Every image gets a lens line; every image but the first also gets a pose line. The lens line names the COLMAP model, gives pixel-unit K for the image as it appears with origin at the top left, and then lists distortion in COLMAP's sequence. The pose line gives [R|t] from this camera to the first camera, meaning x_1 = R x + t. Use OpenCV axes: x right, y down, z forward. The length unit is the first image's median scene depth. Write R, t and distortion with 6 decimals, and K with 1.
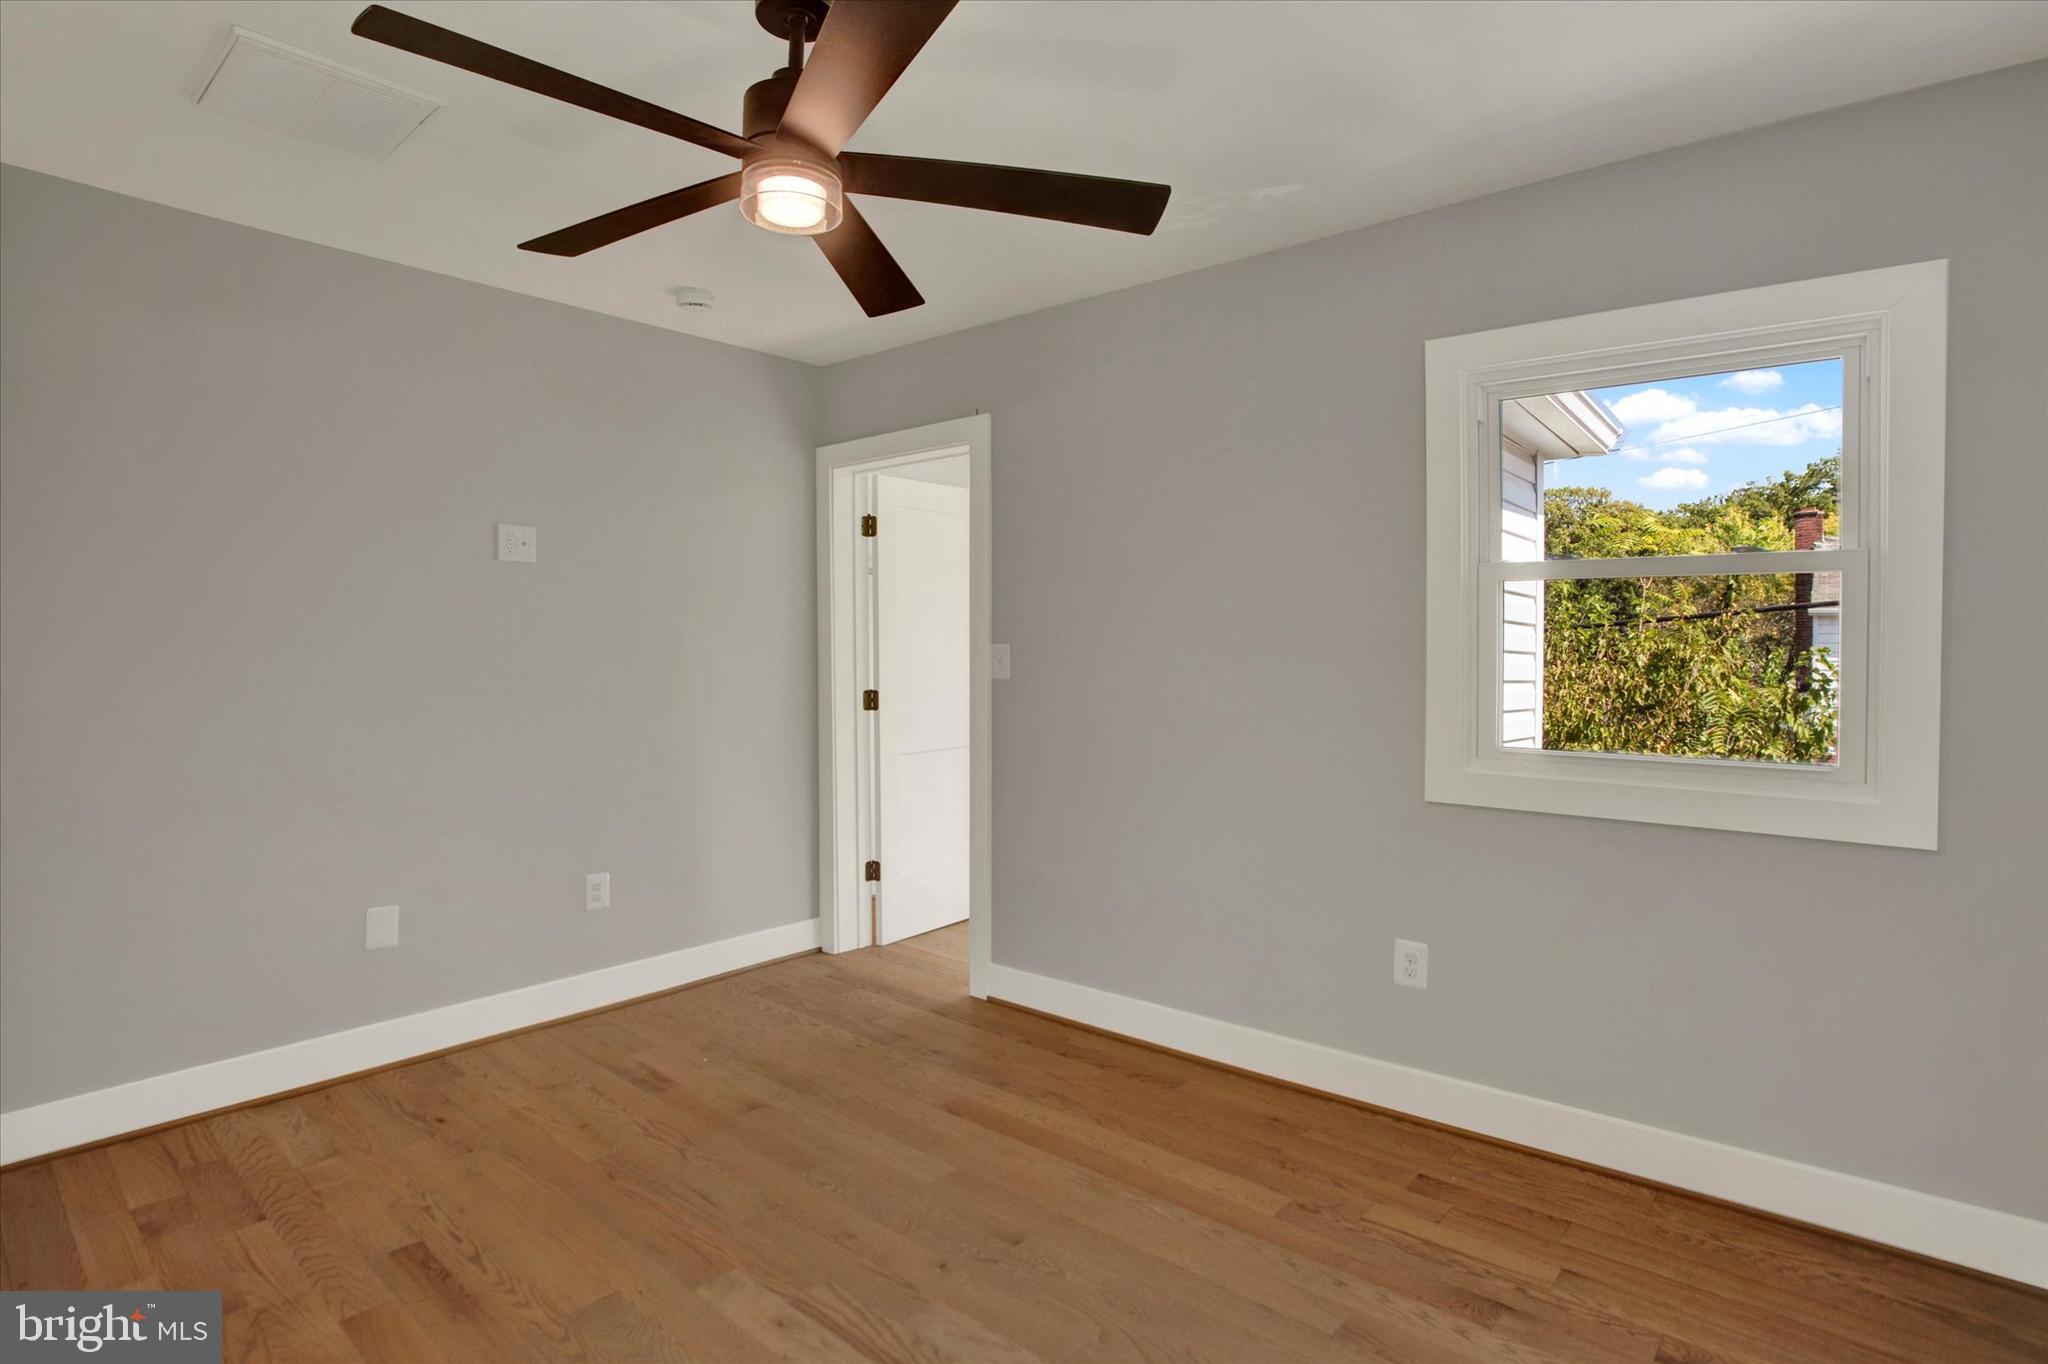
lens RADIAL K [[1044.6, 0, 1027.7], [0, 1044.6, 640.3], [0, 0, 1]] dist [-0.088008, 0.036419]
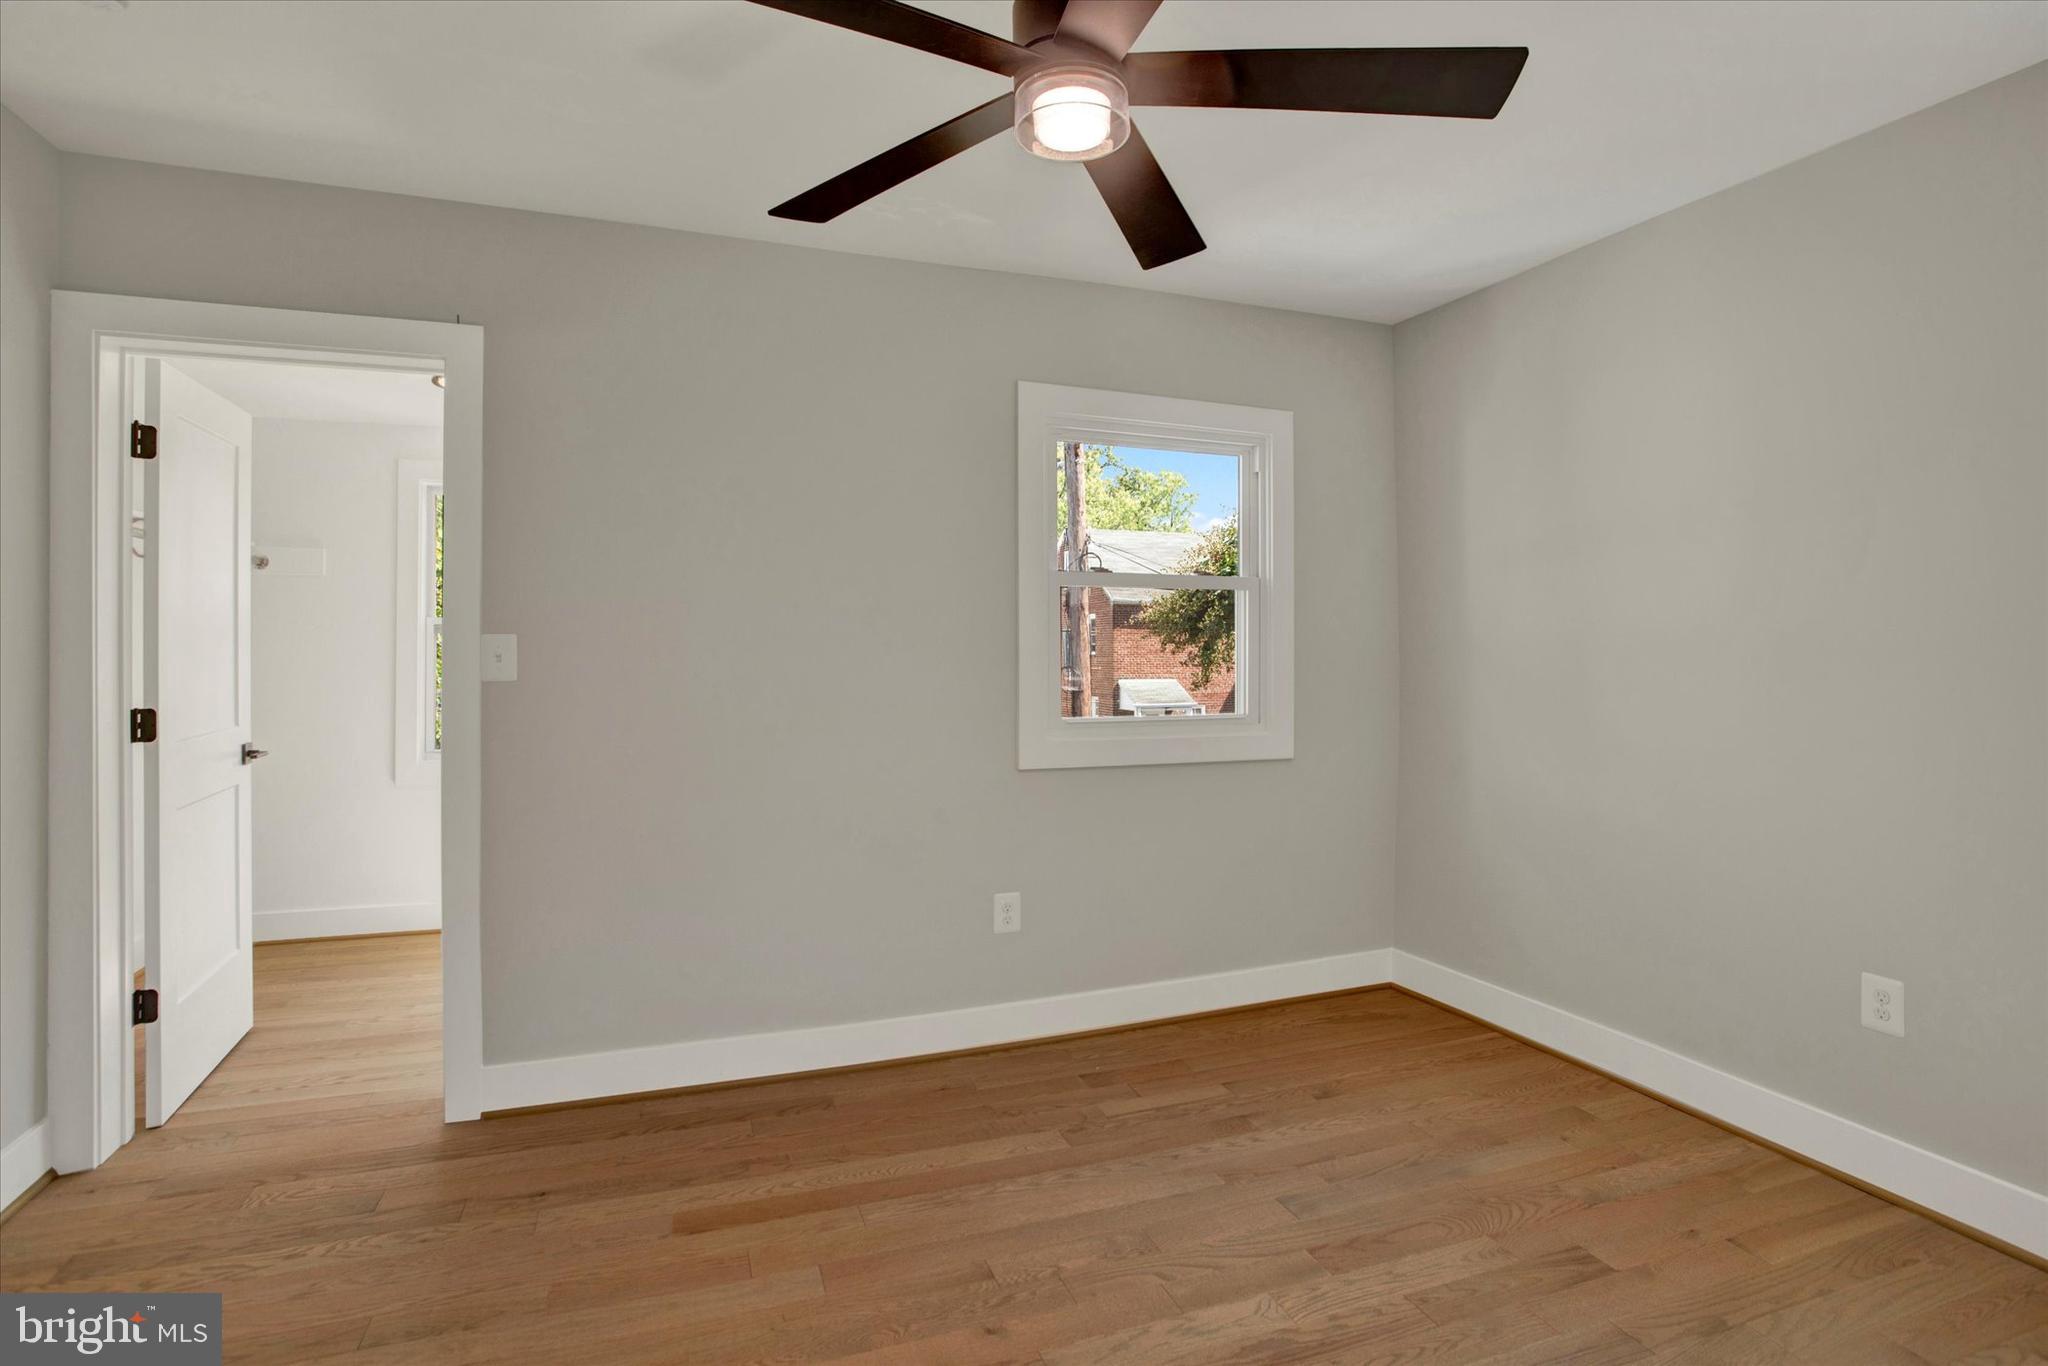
lens RADIAL K [[1044.6, 0, 1027.7], [0, 1044.6, 641.3], [0, 0, 1]] dist [-0.088008, 0.036419]
pose [[0.481113, 0.001105, 0.876658, -0.644324], [-0.000335, 0.999999, -0.001076, 0.011318], [-0.876659, 0.000224, 0.481113, 0.418987]]
